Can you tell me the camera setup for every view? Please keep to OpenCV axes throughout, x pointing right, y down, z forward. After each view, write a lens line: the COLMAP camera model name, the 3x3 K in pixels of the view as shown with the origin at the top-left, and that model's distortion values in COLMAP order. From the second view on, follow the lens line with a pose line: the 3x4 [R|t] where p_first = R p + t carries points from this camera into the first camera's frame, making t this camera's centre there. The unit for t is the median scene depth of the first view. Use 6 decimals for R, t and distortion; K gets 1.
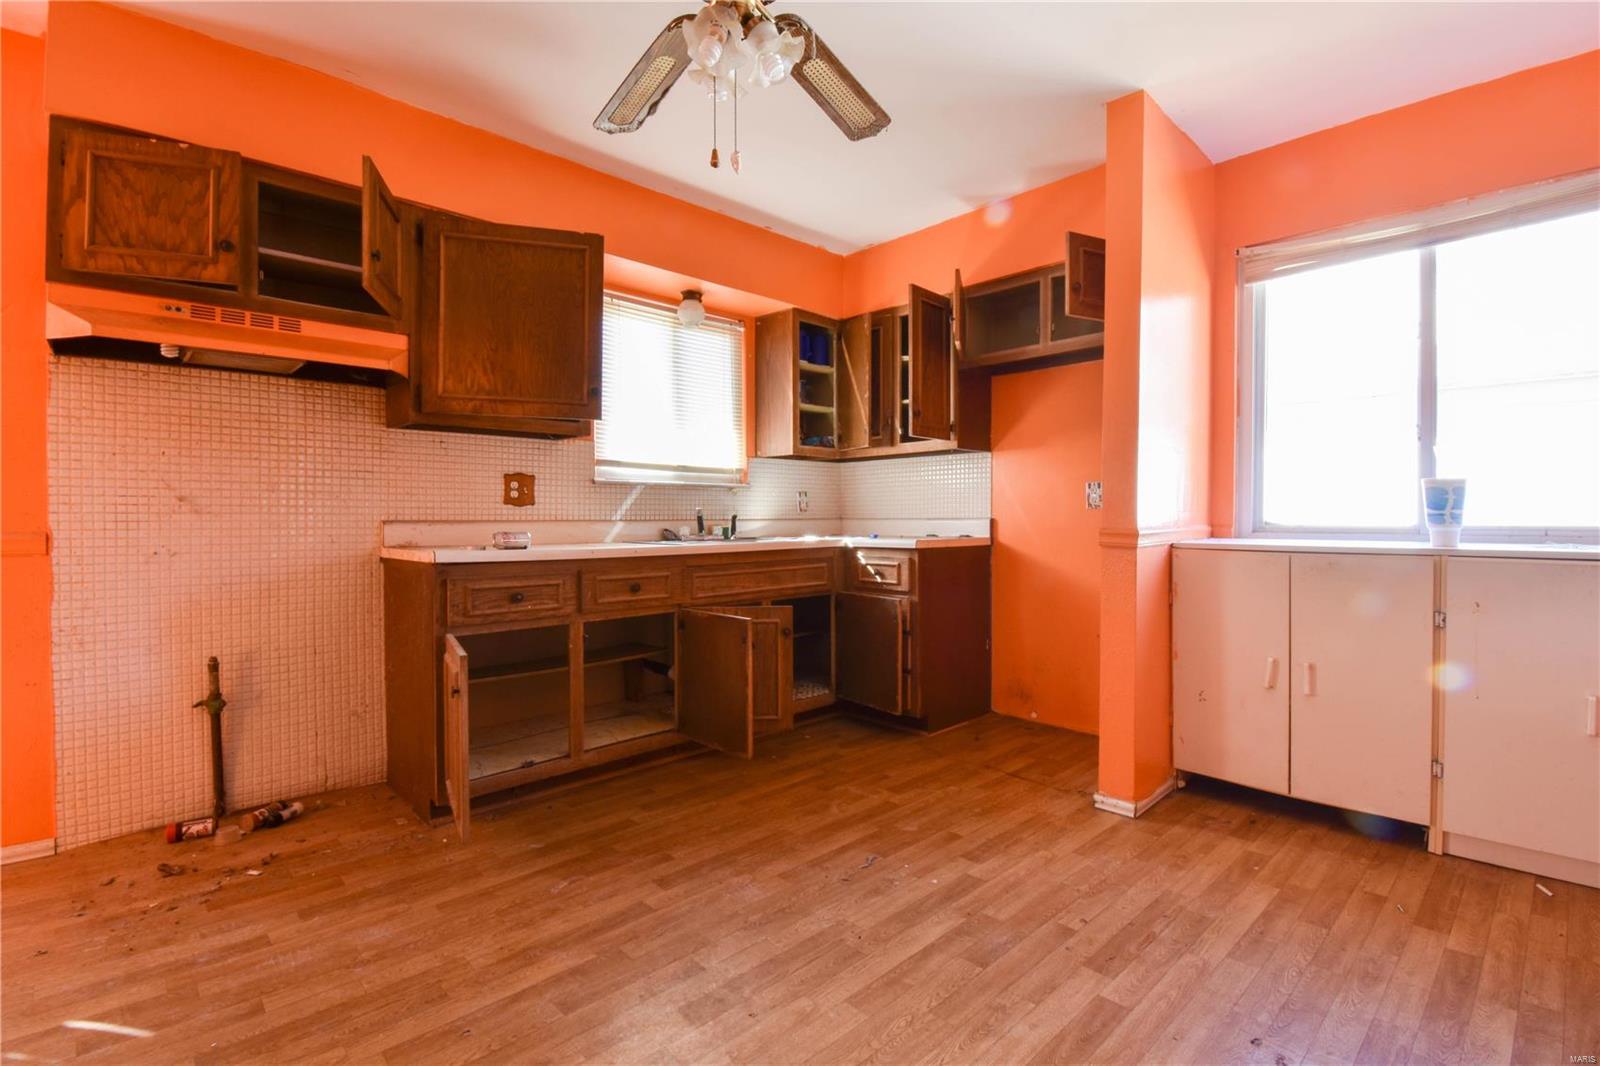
lens RADIAL K [[721.0, 0, 793.3], [0, 721.0, 521.7], [0, 0, 1]] dist [0.001847, -0.013734]
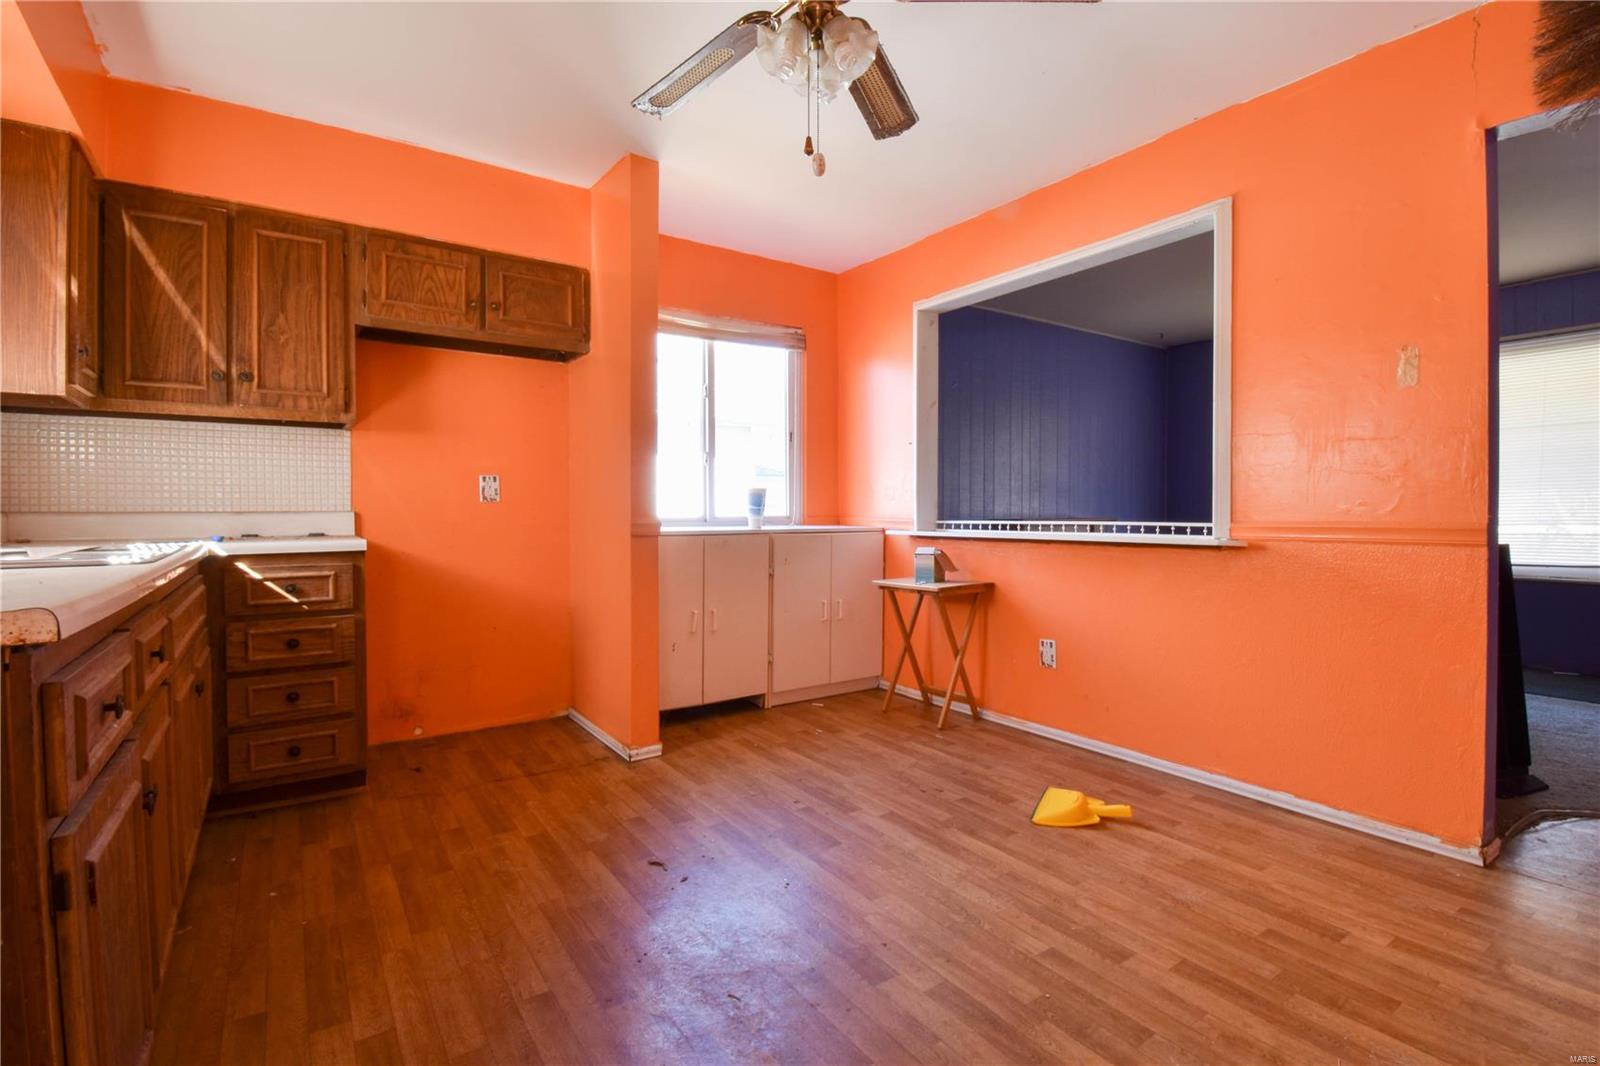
lens RADIAL K [[724.4, 0, 827.8], [0, 724.4, 517.9], [0, 0, 1]] dist [0.013603, -0.021718]
pose [[0.150620, -0.008796, 0.988553, -0.711819], [0.004641, 0.999956, 0.008191, -0.002828], [-0.988581, 0.003354, 0.150654, 0.536686]]
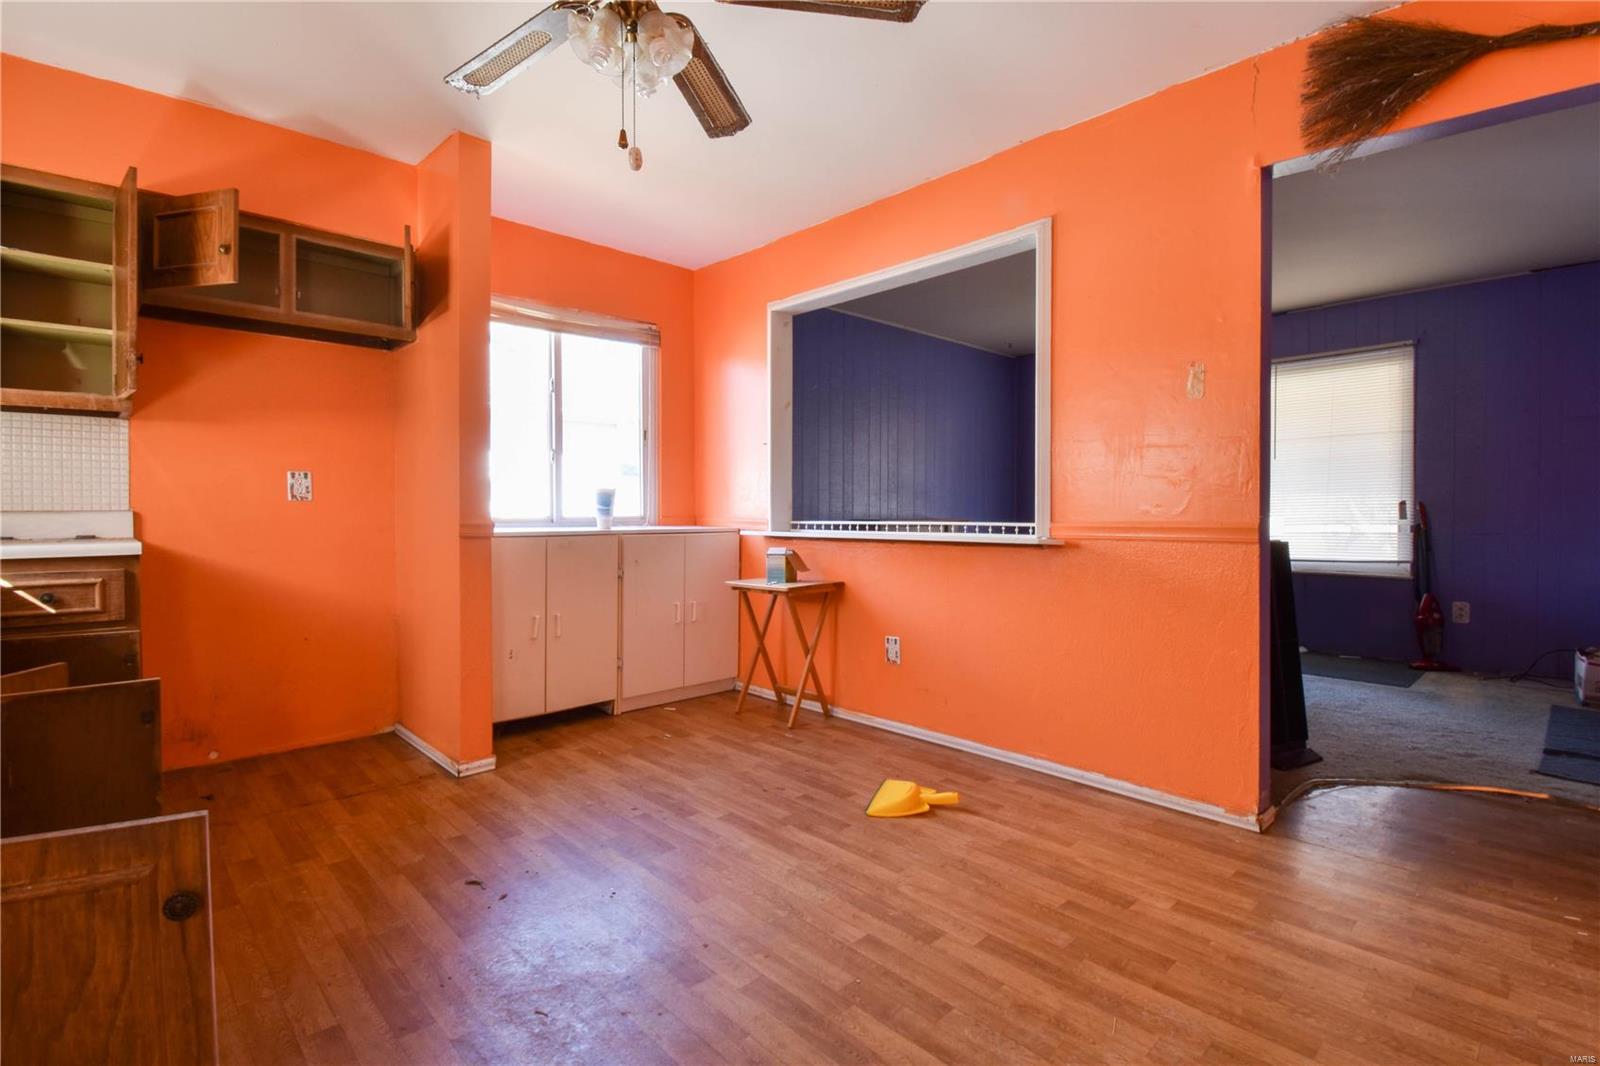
lens RADIAL K [[730.5, 0, 818.1], [0, 730.5, 518.3], [0, 0, 1]] dist [0.016766, -0.022729]
pose [[-0.002818, -0.008438, 0.999960, -0.716466], [0.003219, 0.999959, 0.008447, -0.002216], [-0.999991, 0.003242, -0.002790, 0.484393]]
